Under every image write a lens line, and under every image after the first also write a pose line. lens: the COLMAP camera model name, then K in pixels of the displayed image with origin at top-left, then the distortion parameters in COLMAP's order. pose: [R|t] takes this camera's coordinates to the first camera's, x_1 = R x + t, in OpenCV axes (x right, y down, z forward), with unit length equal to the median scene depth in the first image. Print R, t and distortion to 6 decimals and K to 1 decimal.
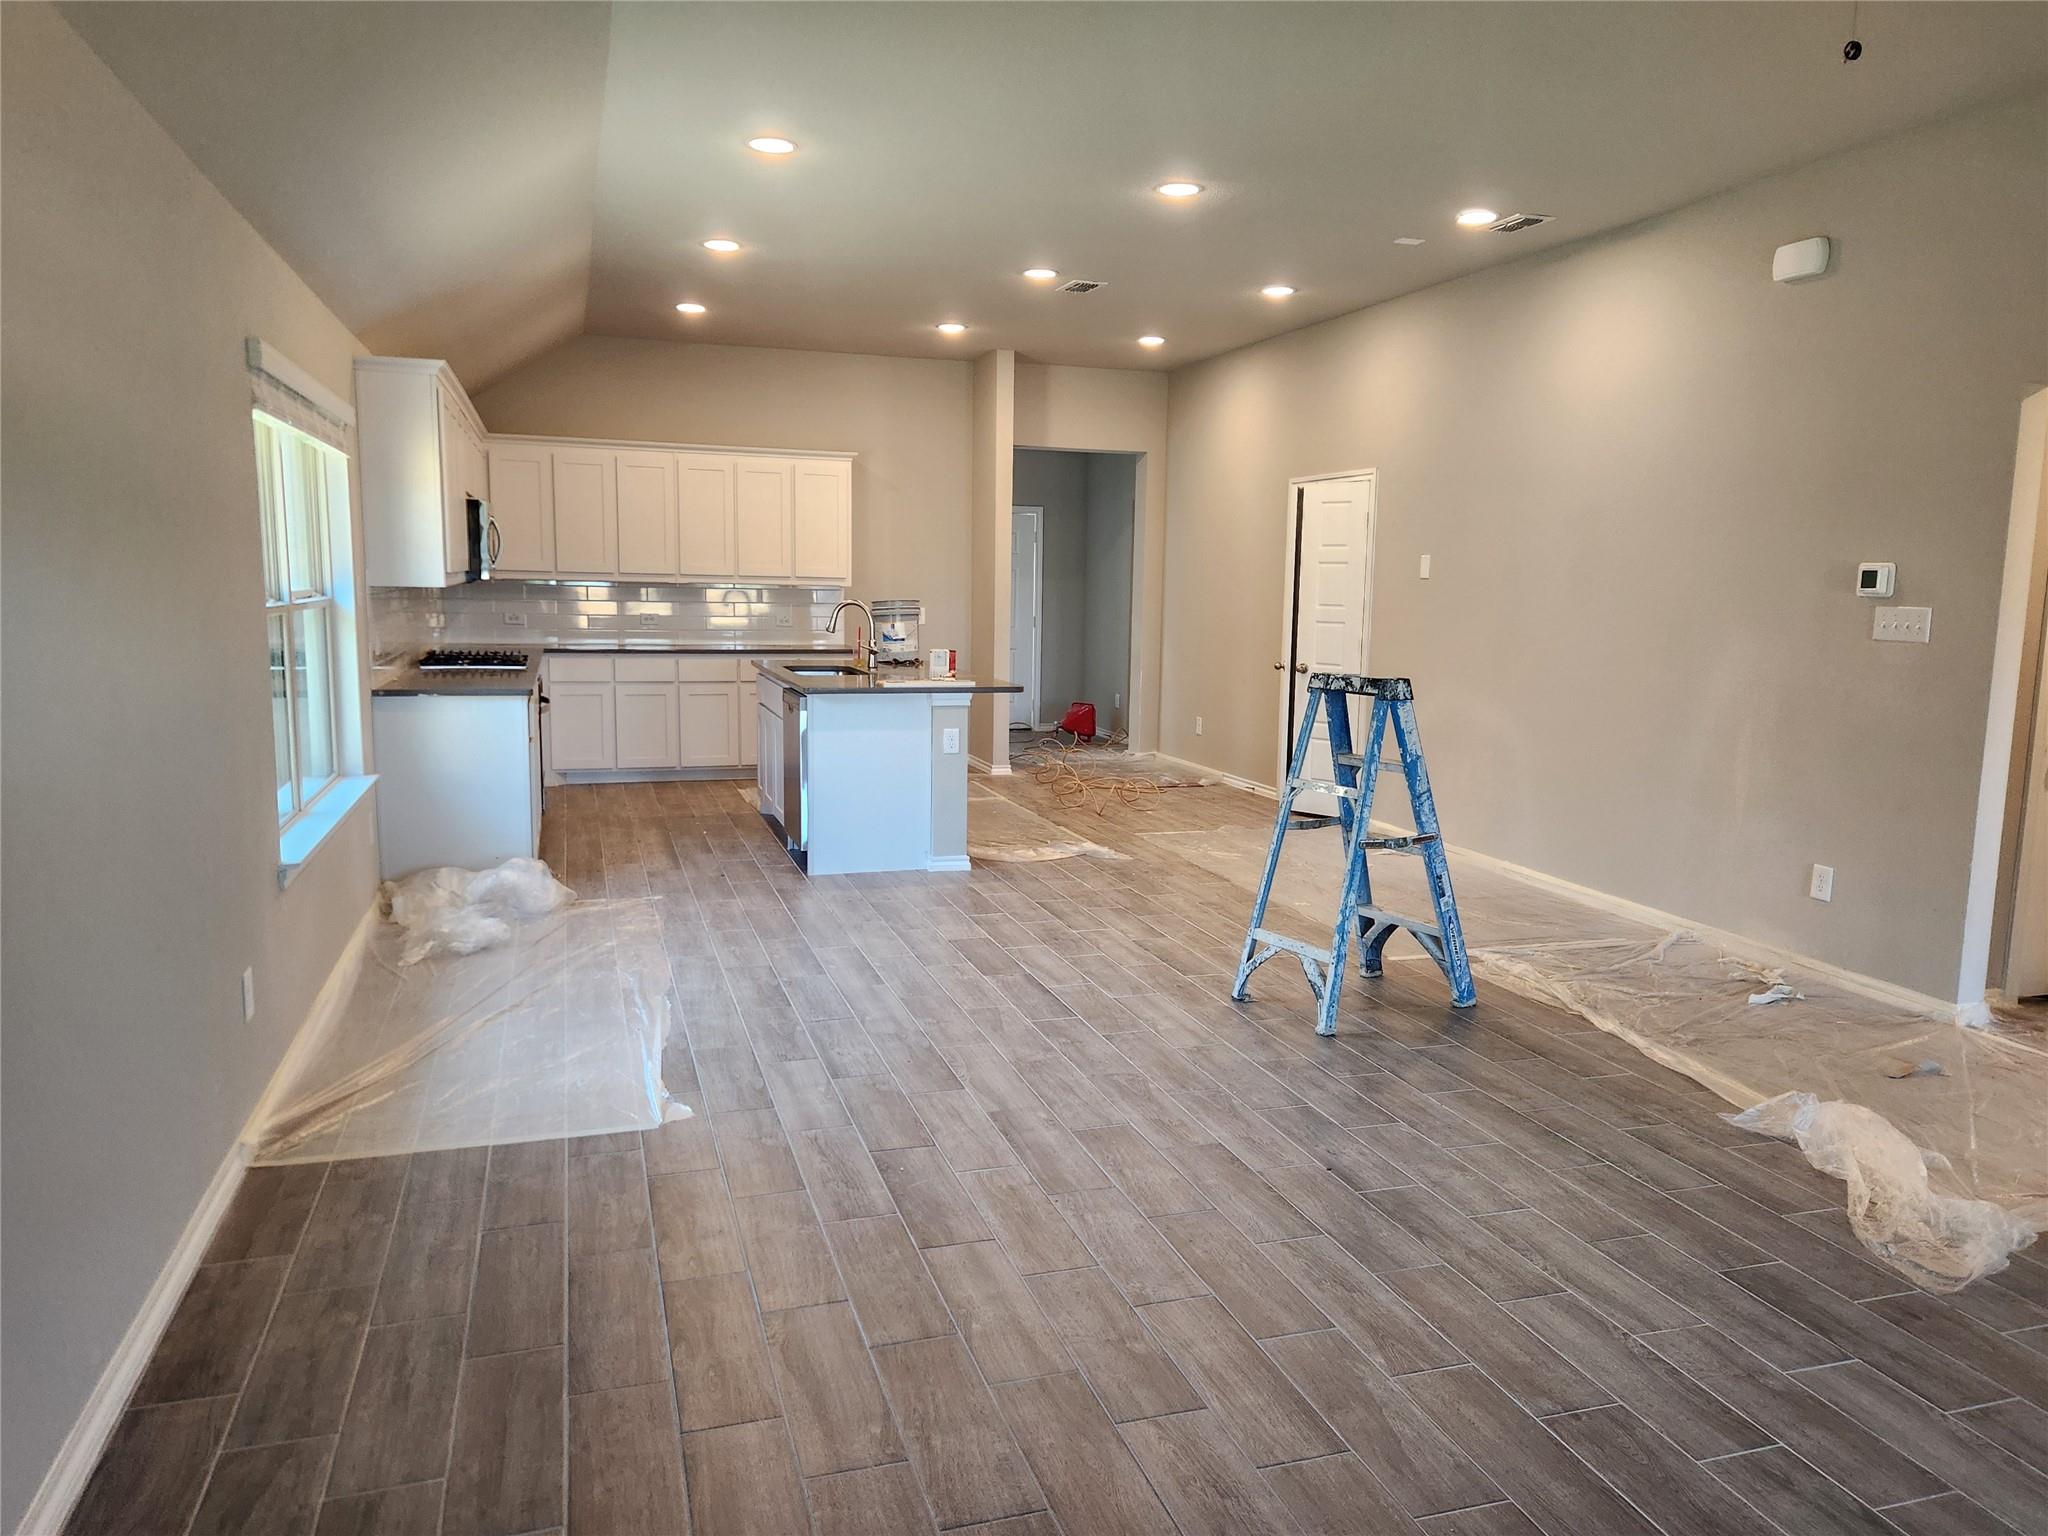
lens RADIAL K [[1440.8, 0, 1024.0], [0, 1440.8, 768.0], [0, 0, 1]] dist [0.050141, 0.000015]
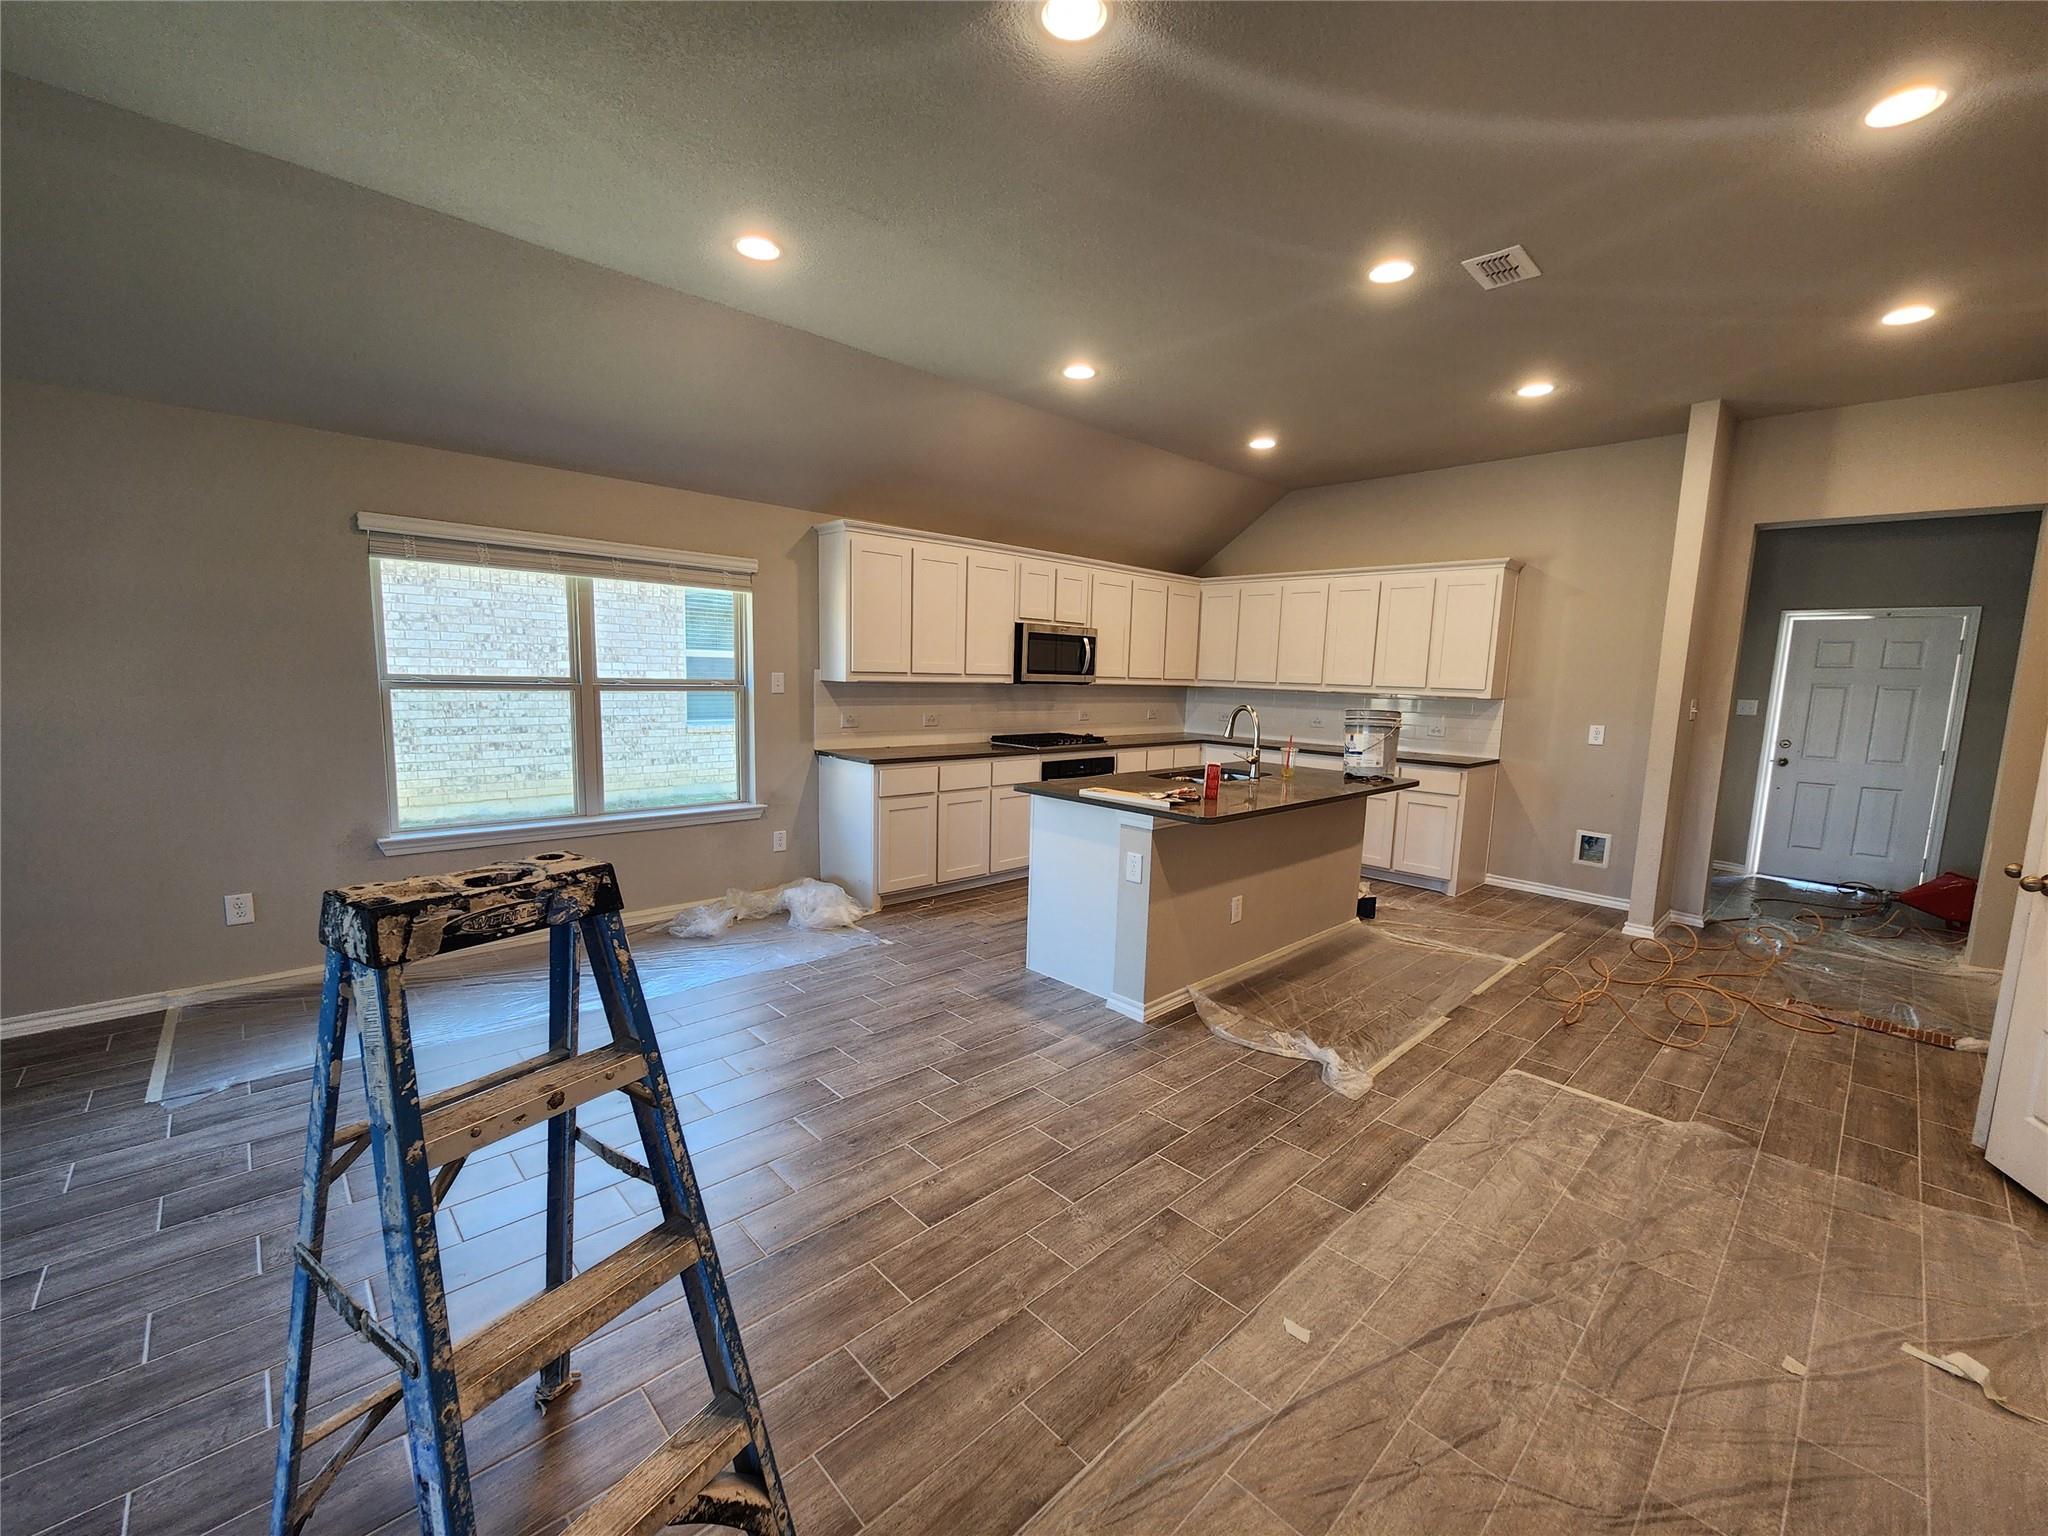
lens RADIAL K [[834.0, 0, 1024.0], [0, 834.0, 768.0], [0, 0, 1]] dist [-0.001897, -0.000144]
pose [[0.440306, 0.105046, -0.891682, 0.268159], [-0.145419, 0.988363, 0.044629, -0.067172], [0.885993, 0.110017, 0.450458, 0.530145]]
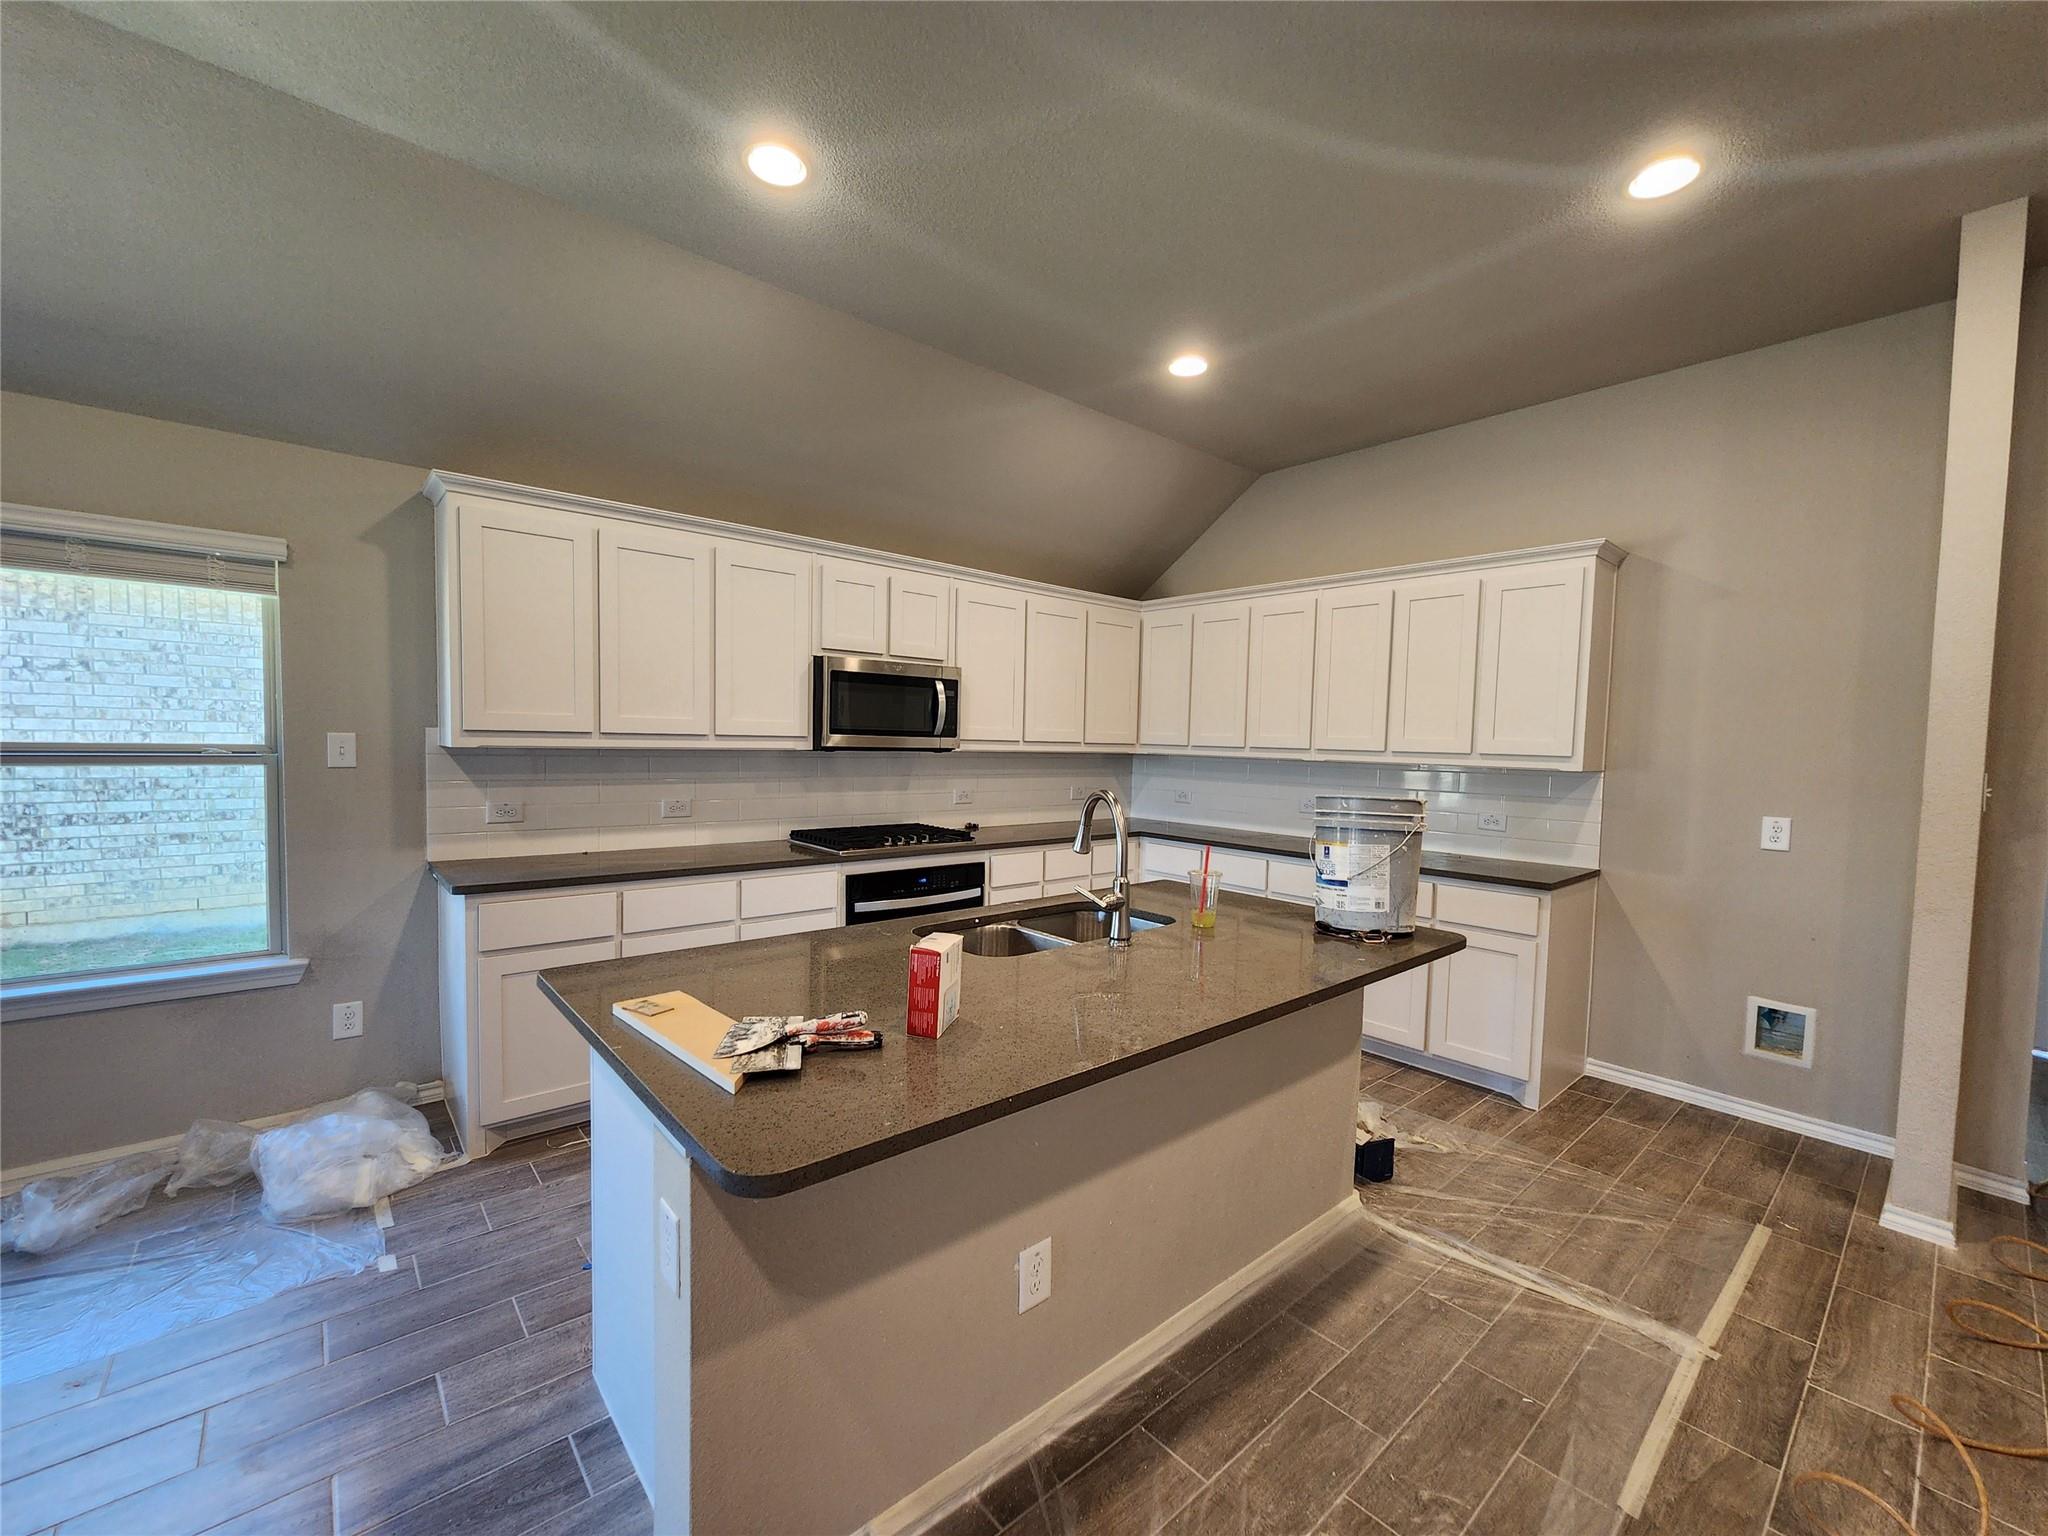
lens RADIAL K [[834.0, 0, 1024.0], [0, 834.0, 768.0], [0, 0, 1]] dist [-0.001897, -0.000144]
pose [[0.396846, 0.030401, -0.917382, 0.109247], [-0.143757, 0.989176, -0.029407, -0.095008], [0.906558, 0.143550, 0.396921, 0.731440]]
